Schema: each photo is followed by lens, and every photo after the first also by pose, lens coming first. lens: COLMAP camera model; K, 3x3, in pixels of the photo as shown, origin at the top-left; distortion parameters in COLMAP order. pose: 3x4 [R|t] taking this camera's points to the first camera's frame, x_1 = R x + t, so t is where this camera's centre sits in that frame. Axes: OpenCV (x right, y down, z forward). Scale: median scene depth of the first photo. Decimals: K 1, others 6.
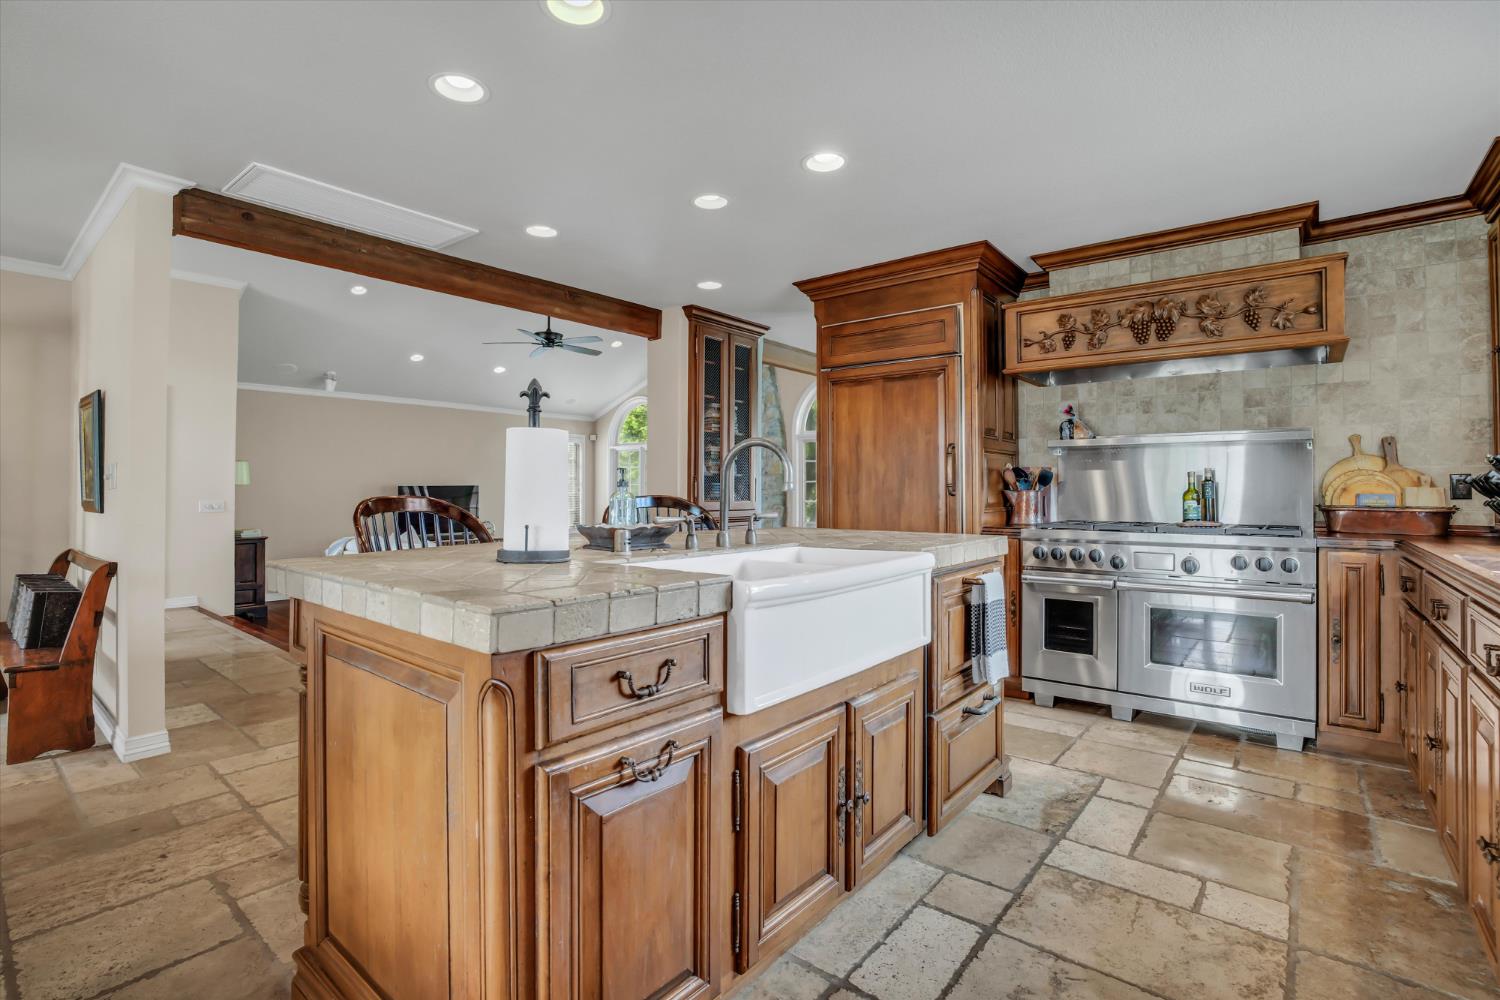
lens RADIAL K [[707.1, 0, 751.9], [0, 707.1, 487.2], [0, 0, 1]] dist [-0.025020, 0.001741]
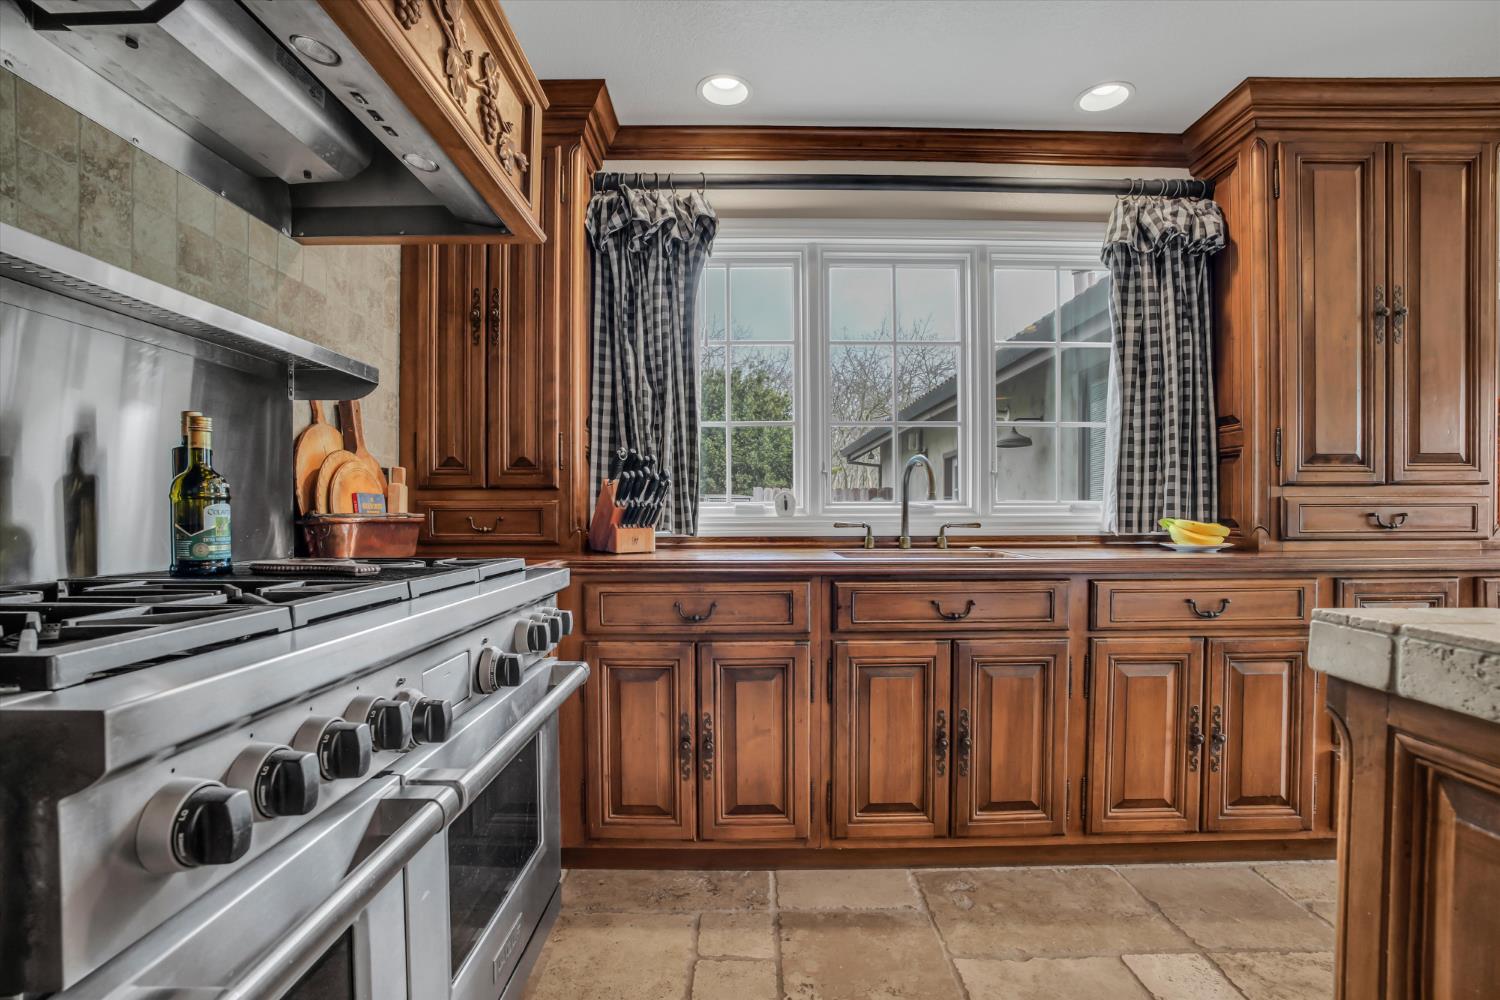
lens RADIAL K [[707.1, 0, 757.7], [0, 707.1, 514.0], [0, 0, 1]] dist [-0.025020, 0.001741]
pose [[-0.634920, -0.004849, 0.772563, 0.438890], [-0.009517, 0.999954, -0.001545, 0.048361], [-0.772519, -0.008333, -0.634937, 2.207876]]
